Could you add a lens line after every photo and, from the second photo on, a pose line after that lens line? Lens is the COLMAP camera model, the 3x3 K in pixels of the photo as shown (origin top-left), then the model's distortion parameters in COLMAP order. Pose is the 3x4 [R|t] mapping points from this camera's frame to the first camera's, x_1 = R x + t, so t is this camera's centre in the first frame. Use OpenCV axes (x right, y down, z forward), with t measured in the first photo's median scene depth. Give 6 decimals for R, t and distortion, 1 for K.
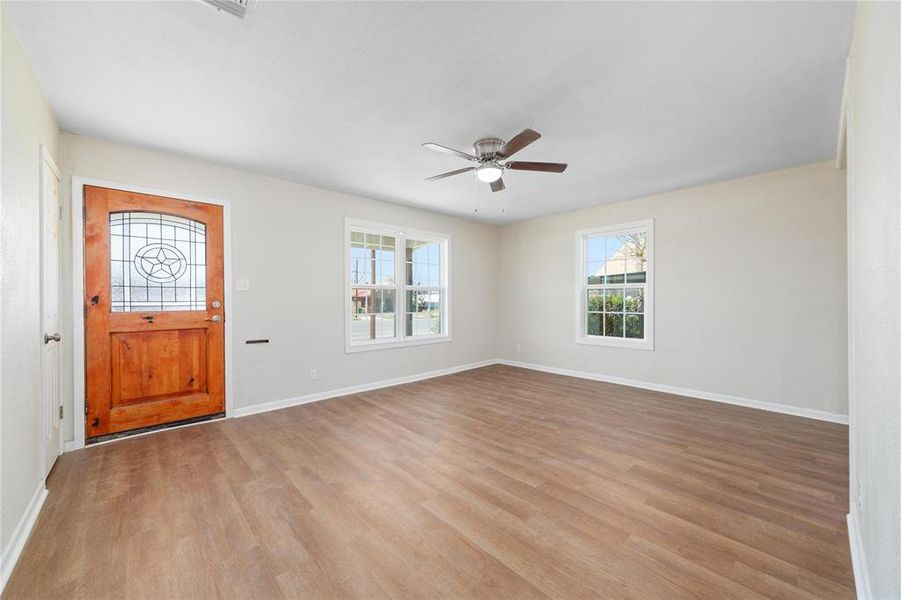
lens RADIAL K [[339.0, 0, 451.7], [0, 339.0, 300.9], [0, 0, 1]] dist [-0.007447, 0.000743]
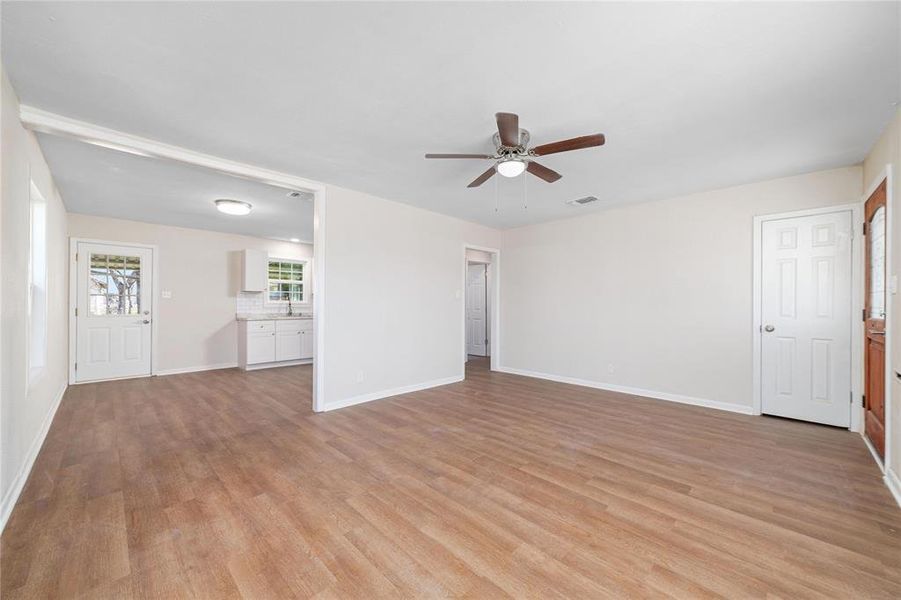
lens RADIAL K [[339.0, 0, 450.4], [0, 339.0, 303.0], [0, 0, 1]] dist [-0.007447, 0.000743]
pose [[-0.998969, 0.001964, -0.045347, 0.306087], [0.001713, 0.999983, 0.005580, -0.016893], [0.045357, 0.005496, -0.998956, 1.851475]]
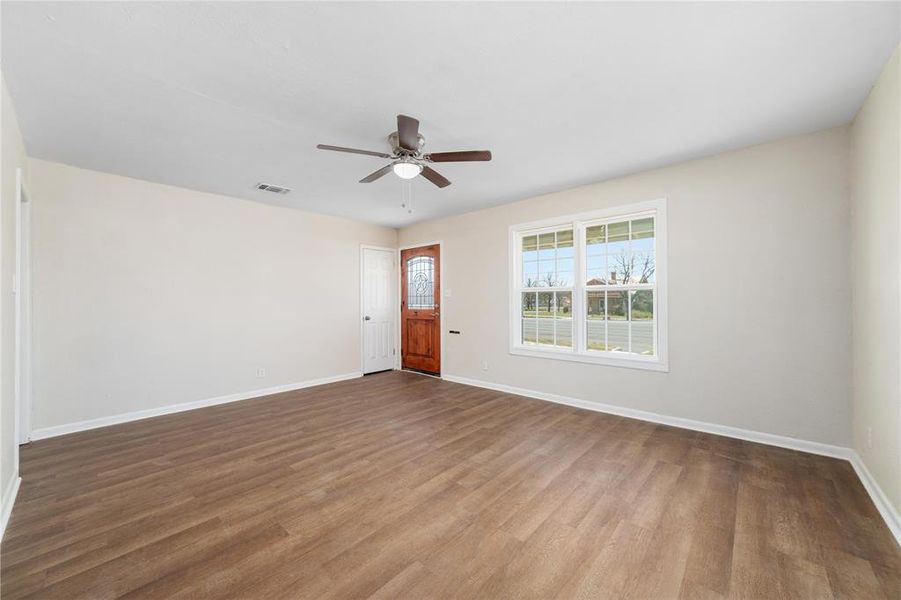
lens RADIAL K [[339.0, 0, 451.3], [0, 339.0, 301.9], [0, 0, 1]] dist [-0.007447, 0.000743]
pose [[0.091603, 0.001665, -0.995794, 1.019621], [-0.001102, 0.999998, 0.001571, -0.012650], [0.995795, 0.000953, 0.091605, 1.008720]]
